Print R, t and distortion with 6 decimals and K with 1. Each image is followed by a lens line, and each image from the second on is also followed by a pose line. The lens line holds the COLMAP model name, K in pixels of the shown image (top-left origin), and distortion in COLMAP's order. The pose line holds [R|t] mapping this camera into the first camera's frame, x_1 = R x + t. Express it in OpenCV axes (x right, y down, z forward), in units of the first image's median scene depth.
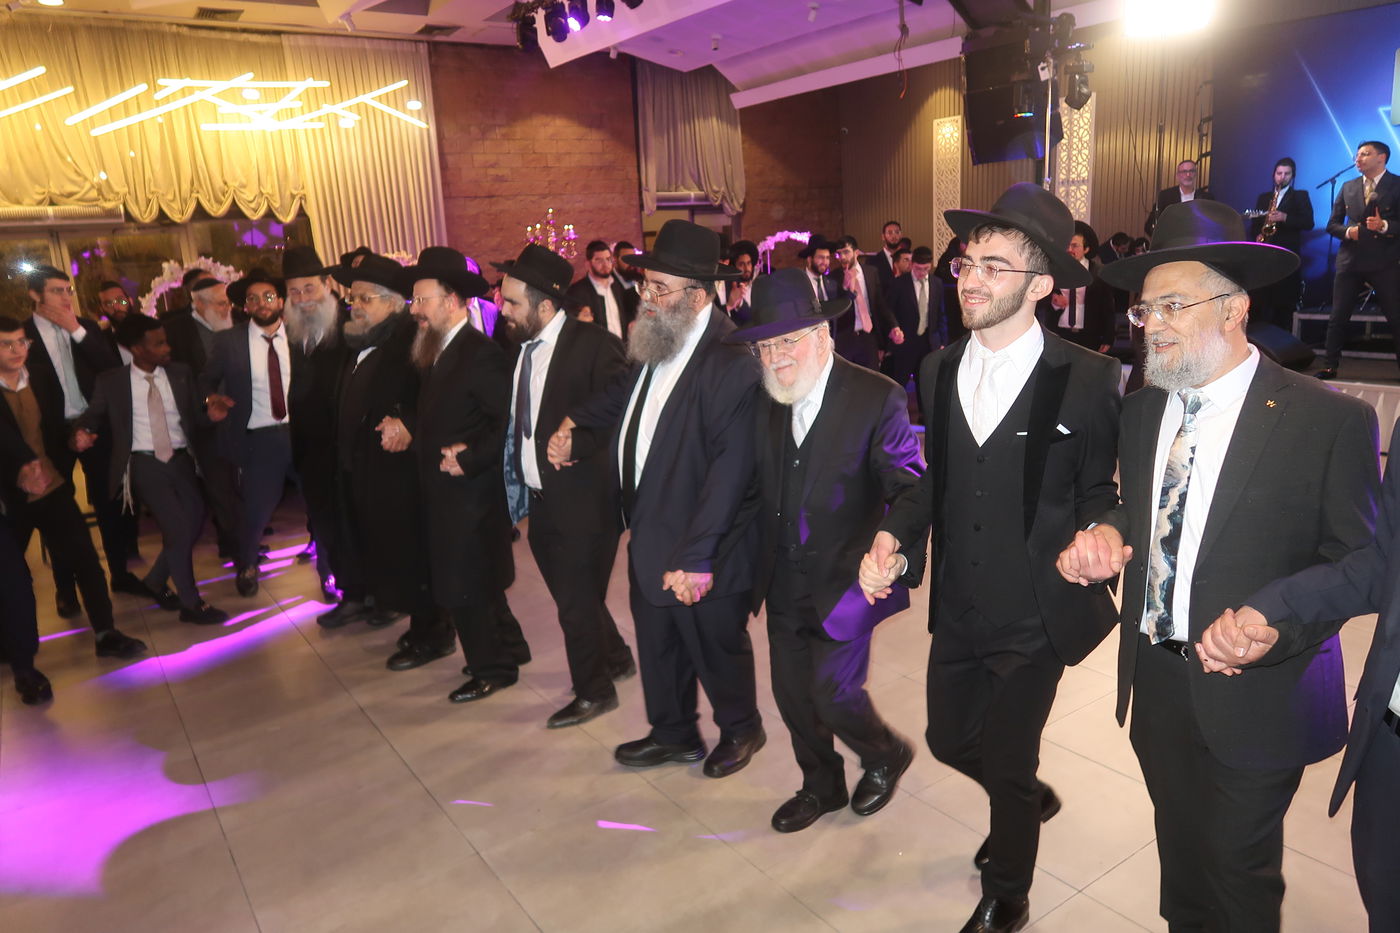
lens RADIAL K [[956.5, 0, 694.0], [0, 956.5, 469.7], [0, 0, 1]] dist [-0.009595, 0.009711]
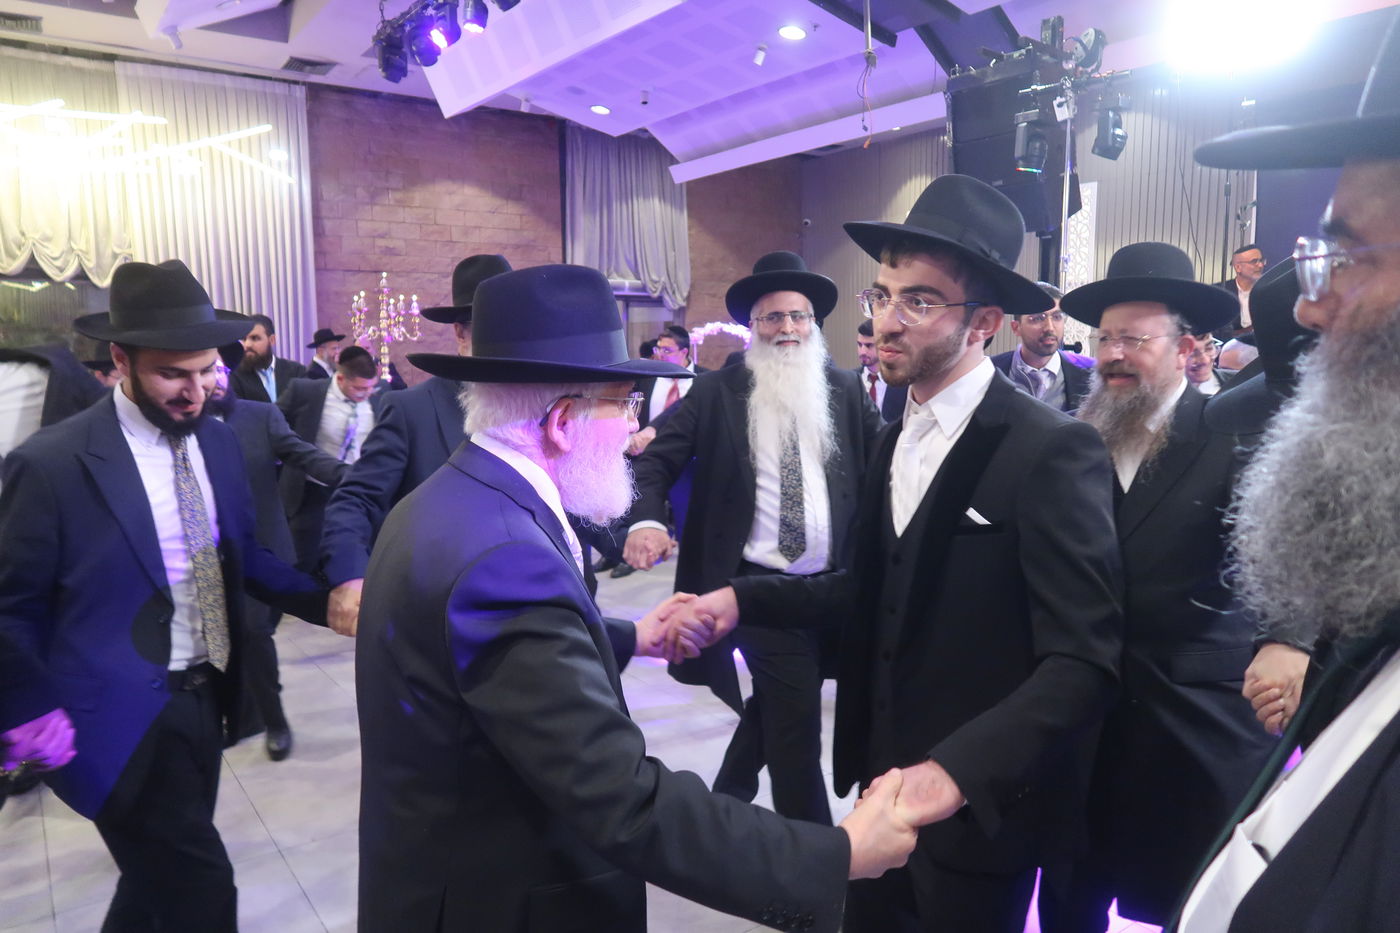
lens RADIAL K [[956.5, 0, 701.6], [0, 956.5, 472.8], [0, 0, 1]] dist [-0.009595, 0.009711]
pose [[0.998587, 0.040090, 0.034893, 0.047222], [-0.036148, 0.993594, -0.107076, -0.033757], [-0.038962, 0.105664, 0.993638, 0.185874]]
